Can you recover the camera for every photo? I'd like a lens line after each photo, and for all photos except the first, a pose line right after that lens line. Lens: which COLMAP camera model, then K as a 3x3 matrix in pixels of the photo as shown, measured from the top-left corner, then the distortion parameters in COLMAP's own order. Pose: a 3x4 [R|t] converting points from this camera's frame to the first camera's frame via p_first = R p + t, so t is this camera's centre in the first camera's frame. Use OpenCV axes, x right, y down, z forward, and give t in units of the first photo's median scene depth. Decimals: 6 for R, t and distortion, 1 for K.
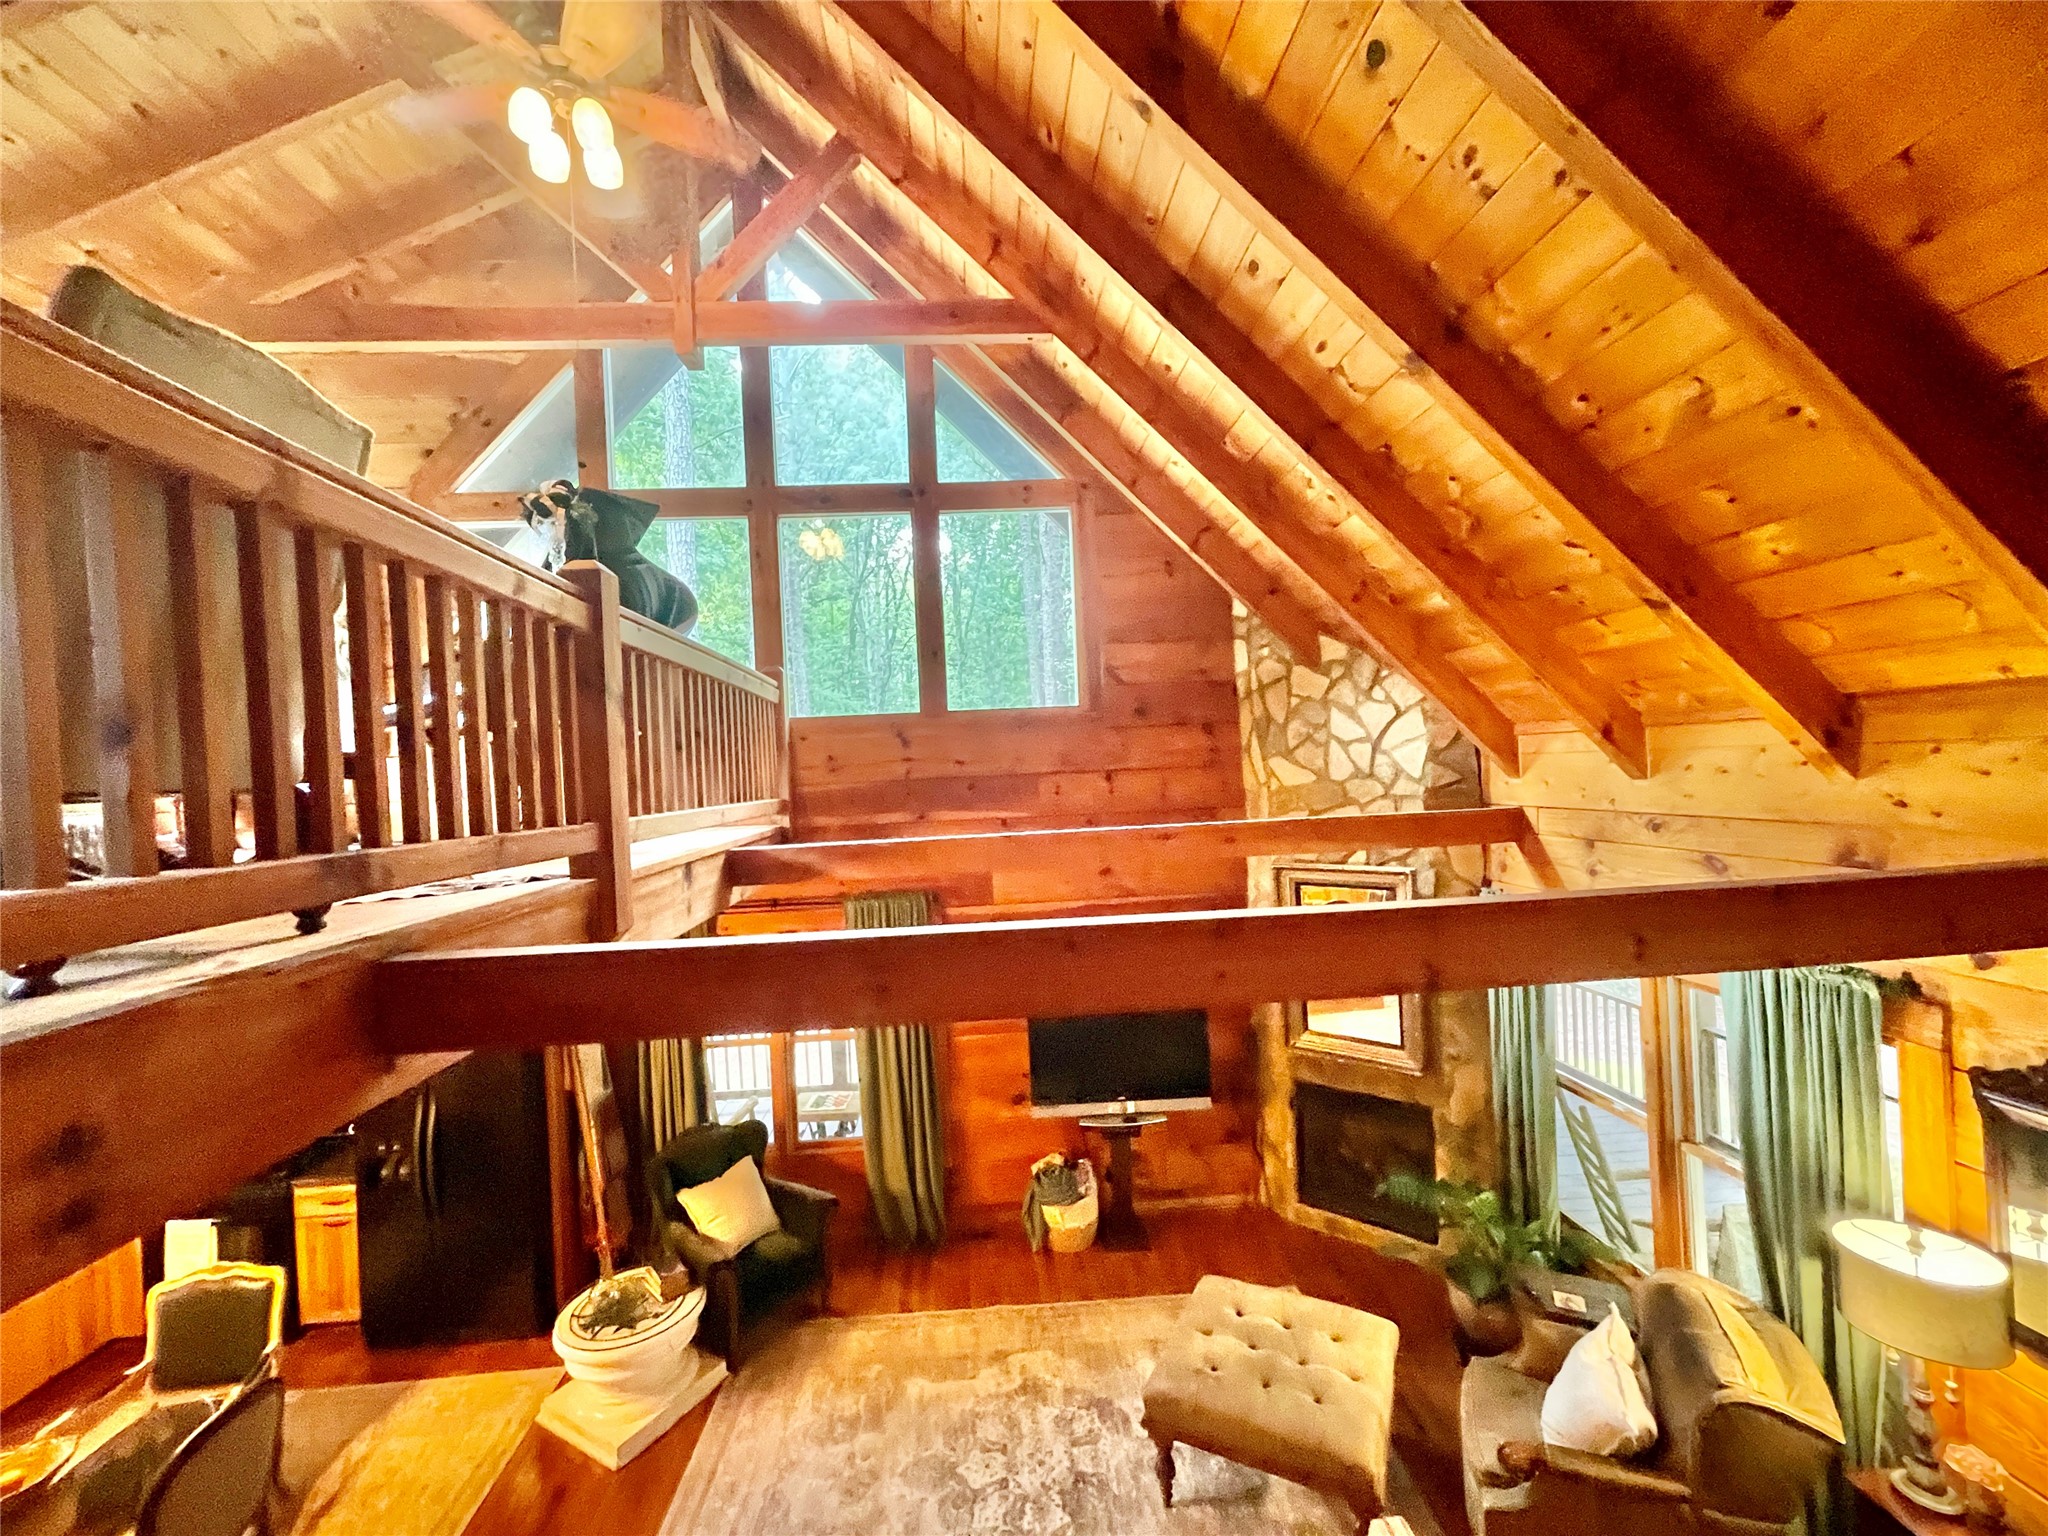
lens RADIAL K [[834.4, 0, 1014.7], [0, 834.4, 772.1], [0, 0, 1]] dist [-0.000767, -0.000027]
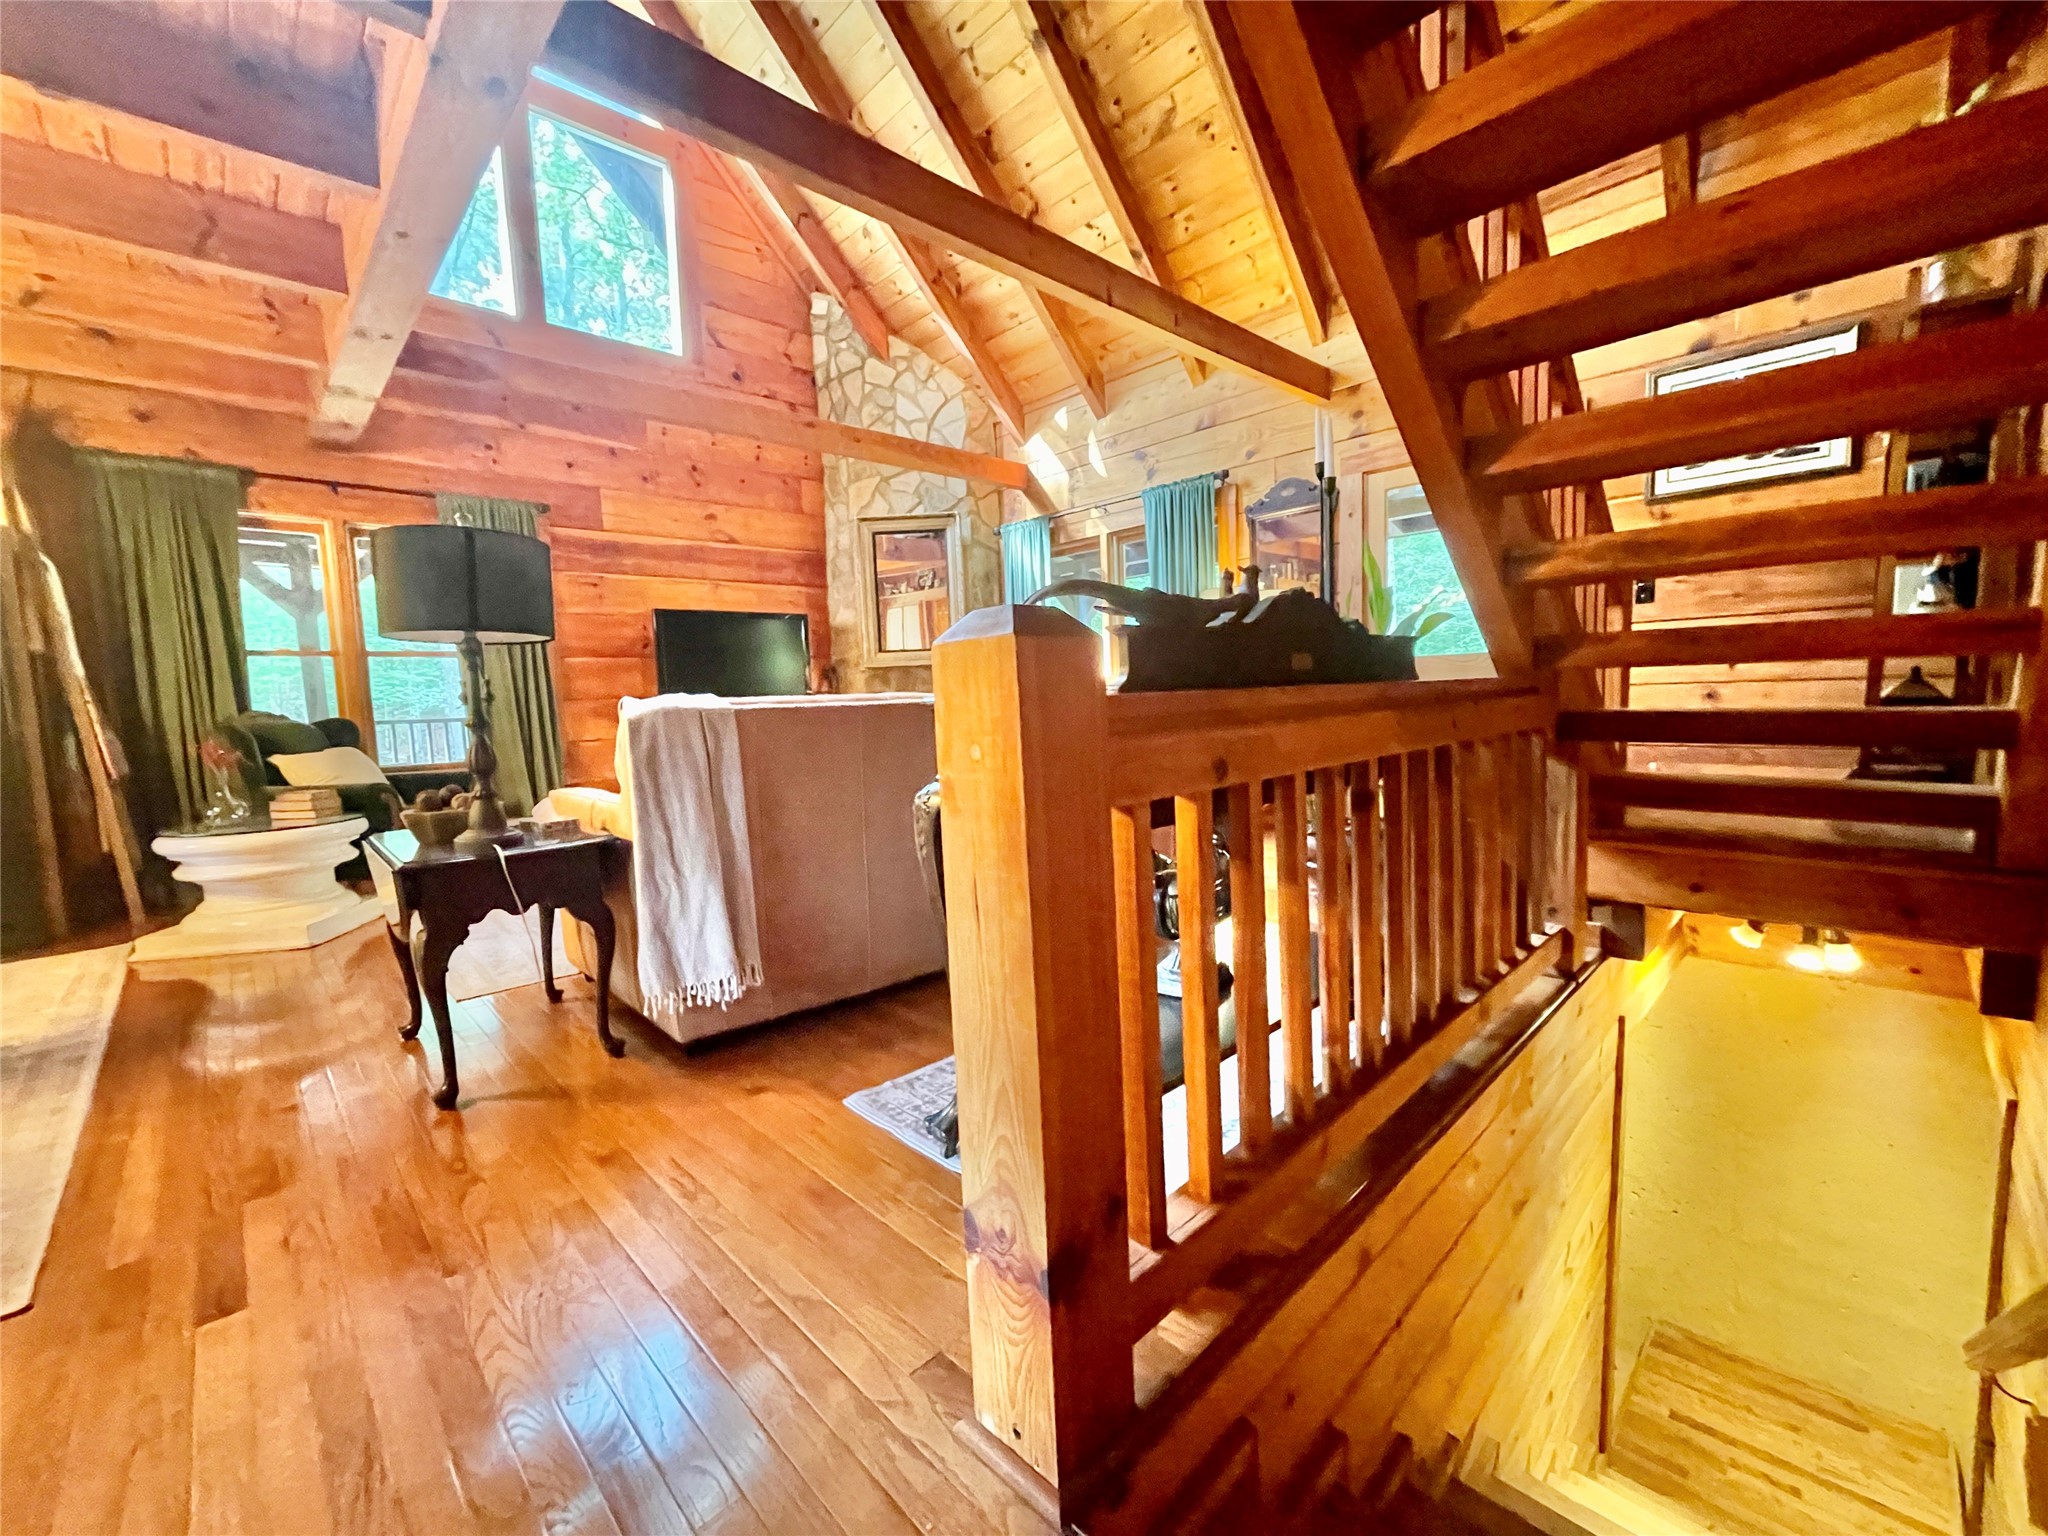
lens RADIAL K [[824.5, 0, 1024.0], [0, 824.5, 768.0], [0, 0, 1]] dist [-0.009229, 0.000130]
pose [[0.759450, -0.044161, 0.649065, -0.325912], [0.005260, 0.998078, 0.061752, 0.423595], [-0.650544, -0.043483, 0.758223, -0.123456]]
